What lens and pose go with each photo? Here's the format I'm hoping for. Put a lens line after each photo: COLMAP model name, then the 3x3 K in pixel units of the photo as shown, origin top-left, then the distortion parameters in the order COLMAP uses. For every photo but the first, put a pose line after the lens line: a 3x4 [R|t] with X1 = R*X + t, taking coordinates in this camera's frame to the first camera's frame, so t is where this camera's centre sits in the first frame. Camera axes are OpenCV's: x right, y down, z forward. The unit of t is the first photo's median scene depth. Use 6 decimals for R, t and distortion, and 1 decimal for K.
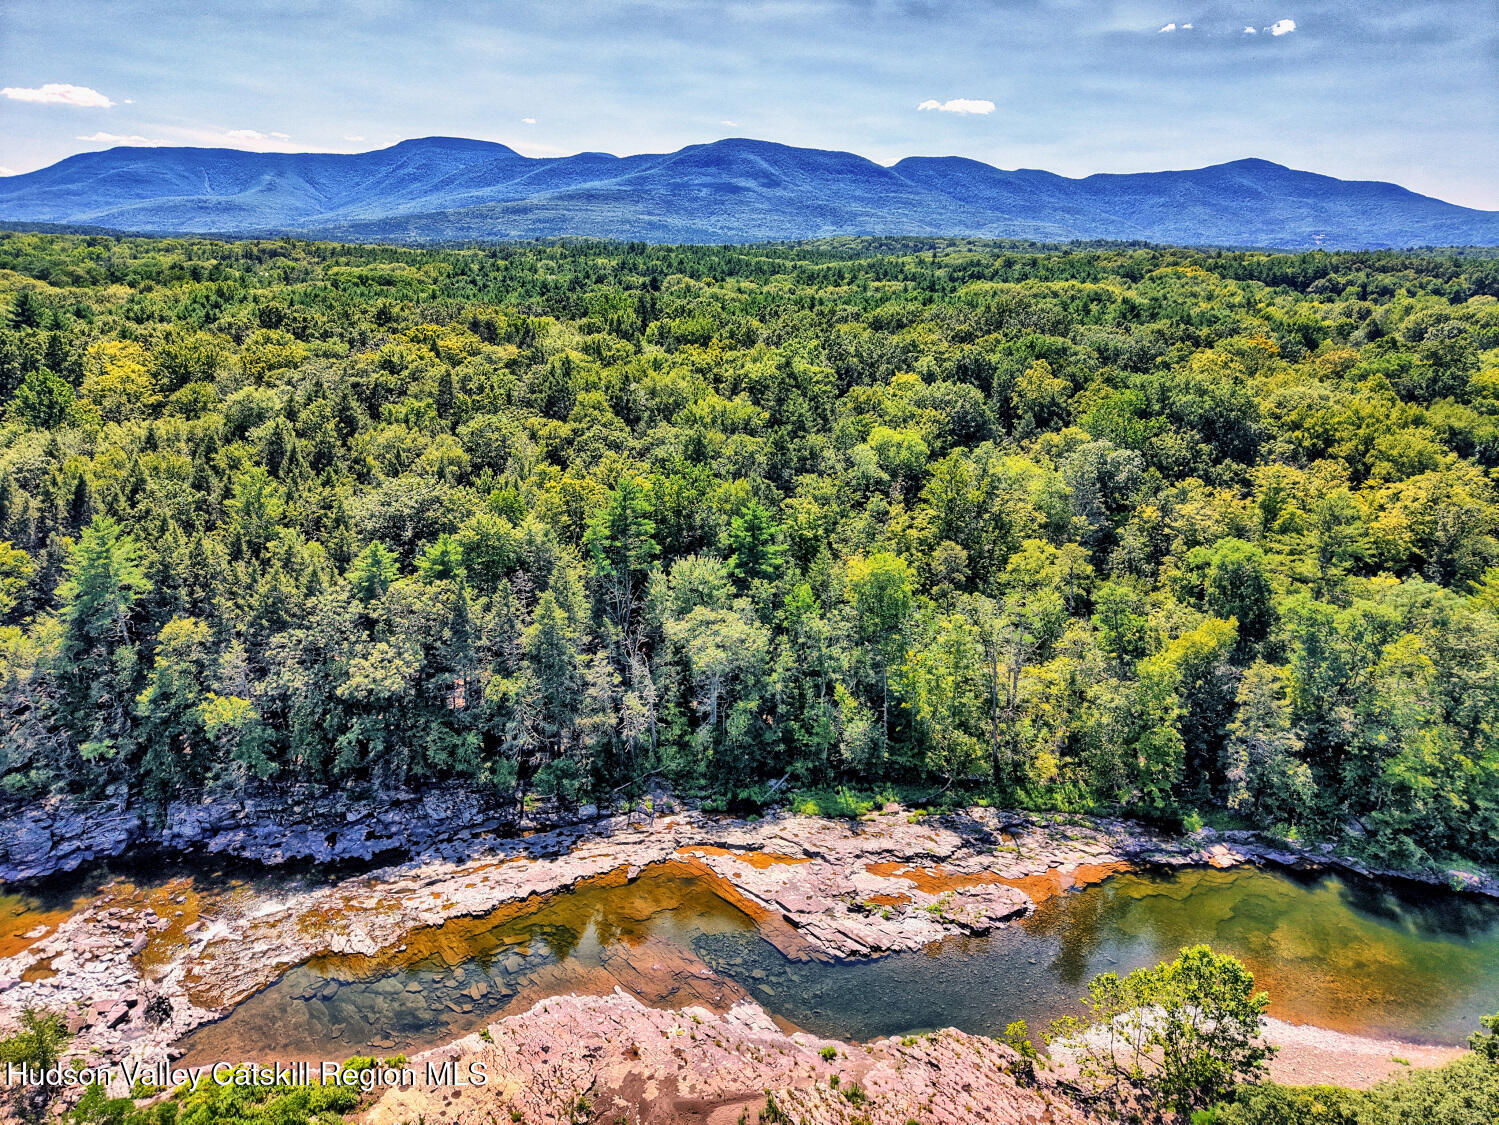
lens RADIAL K [[1004.9, 0, 749.1], [0, 1004.9, 565.7], [0, 0, 1]] dist [0.024426, -0.020629]
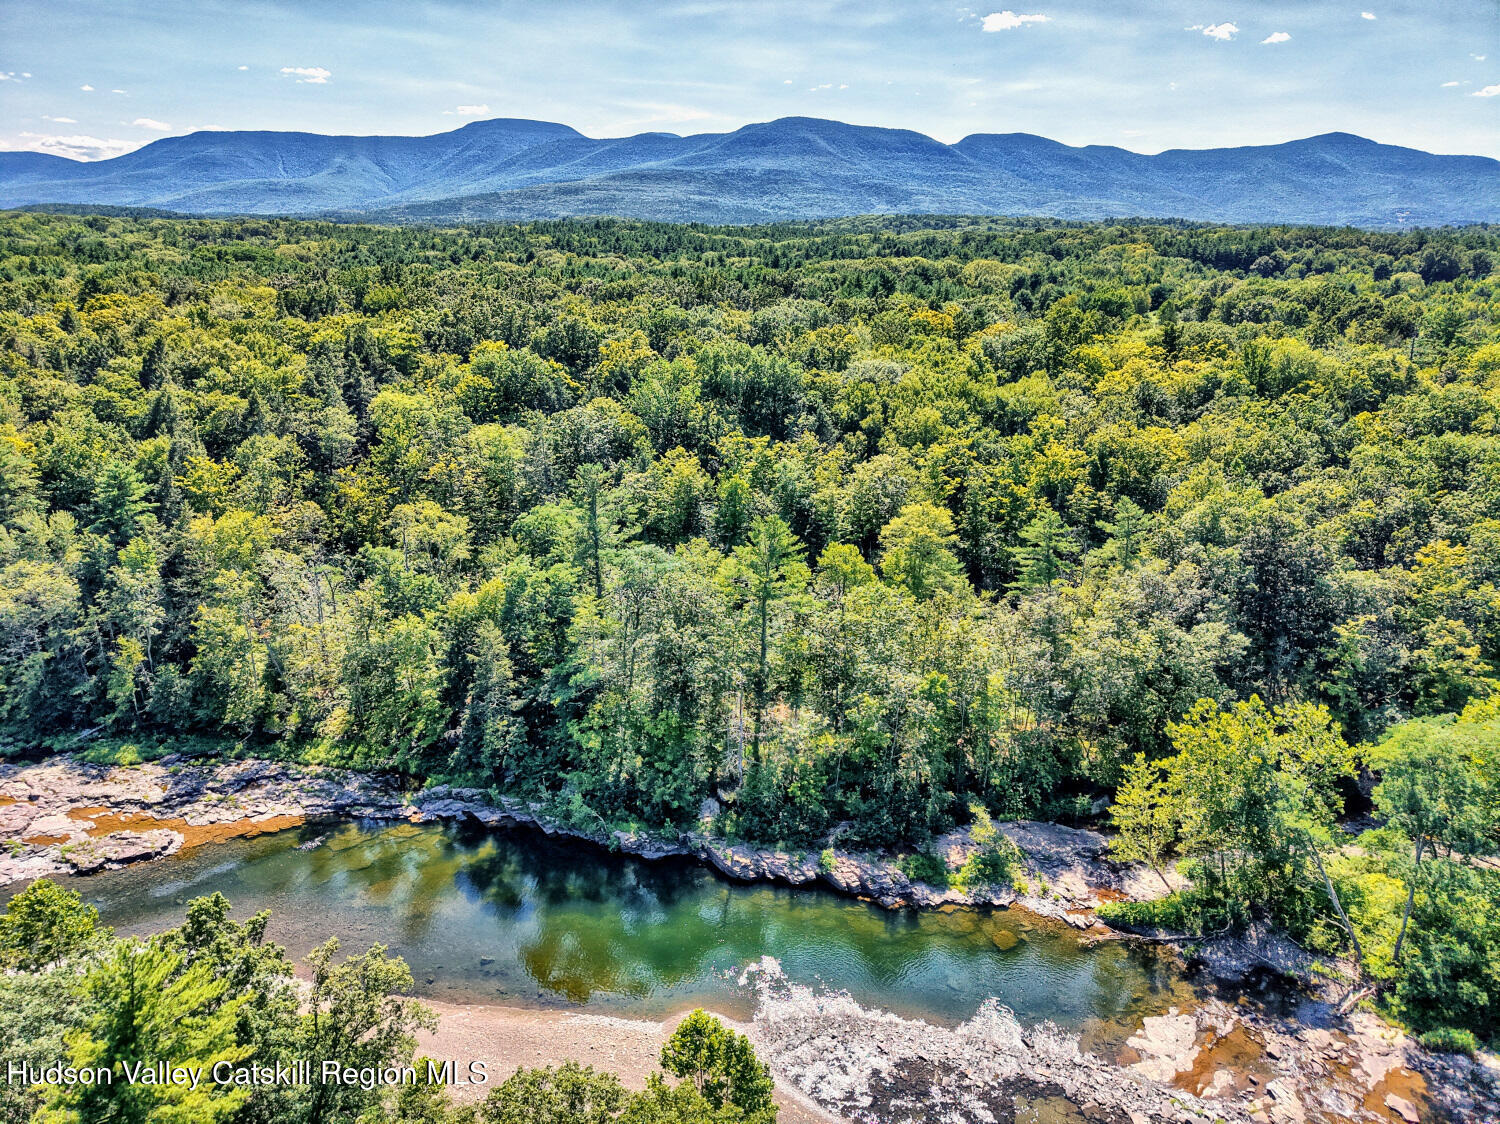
lens RADIAL K [[1005.6, 0, 749.6], [0, 1005.6, 565.2], [0, 0, 1]] dist [0.024426, -0.020629]
pose [[0.997562, 0.019600, -0.066982, 0.759129], [-0.018466, 0.999676, 0.017511, 0.014436], [0.067303, -0.016231, 0.997601, 0.012835]]
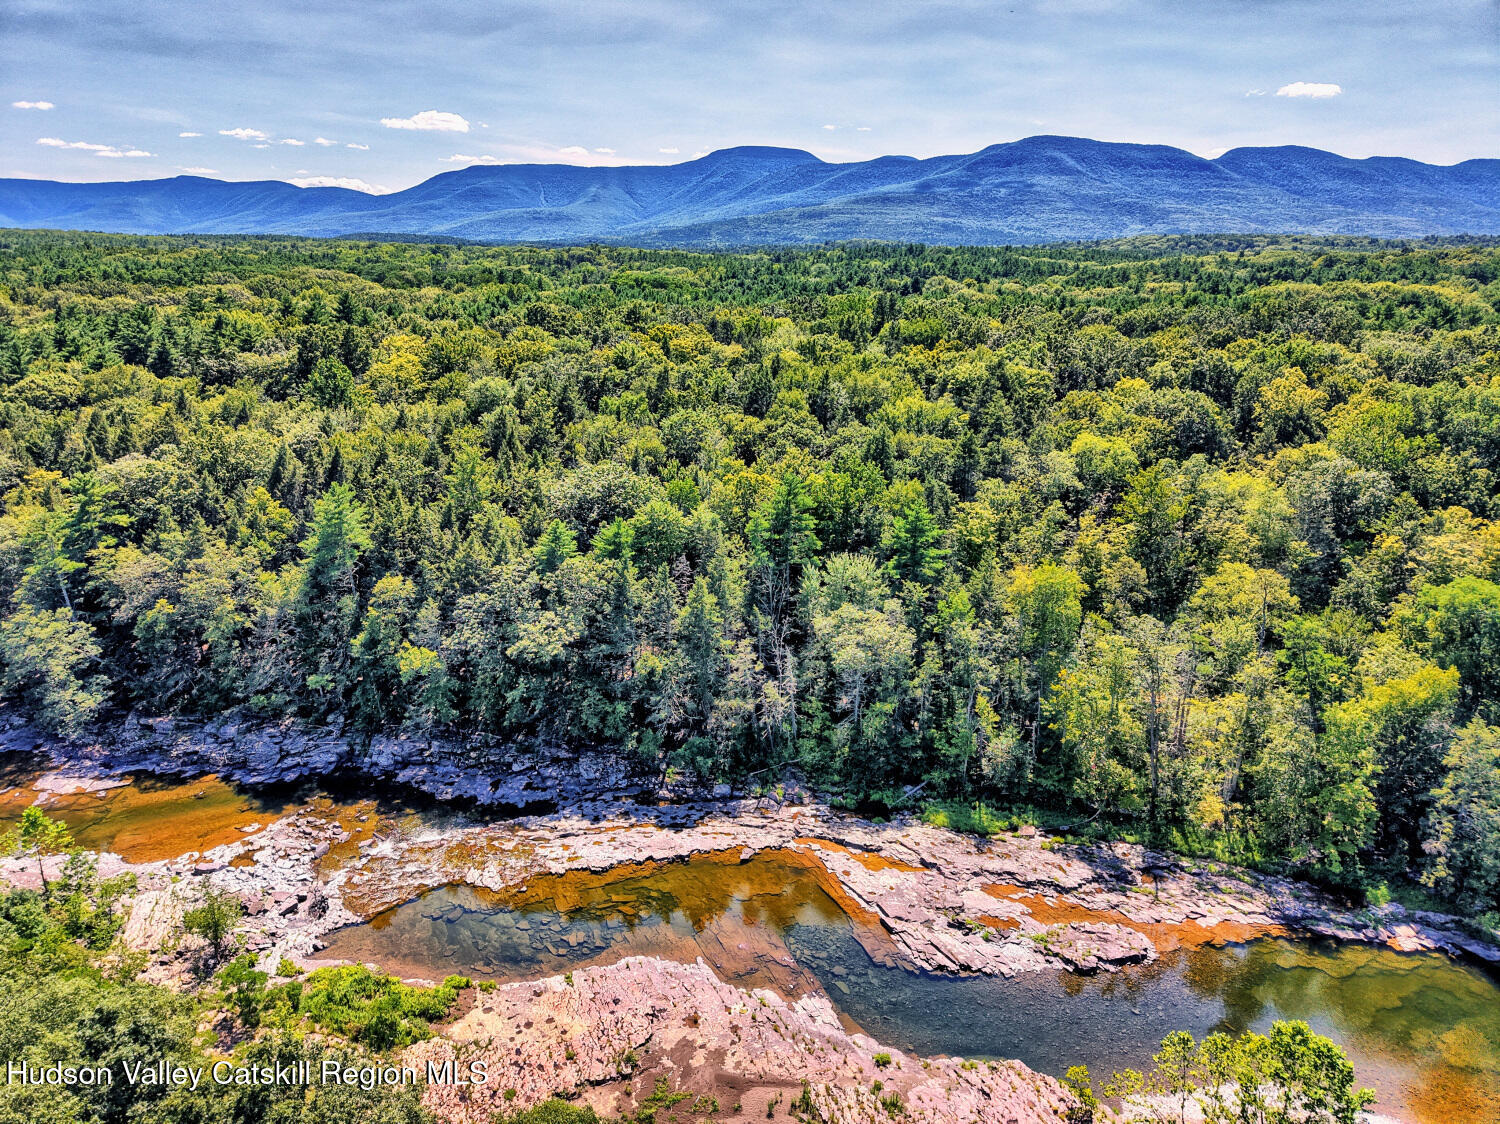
lens RADIAL K [[1005.6, 0, 749.6], [0, 1005.6, 565.2], [0, 0, 1]] dist [0.024426, -0.020629]
pose [[0.961858, 0.073058, -0.263614, 0.116612], [-0.073903, 0.997243, 0.006723, 0.002556], [0.263378, 0.013015, 0.964605, 0.004413]]
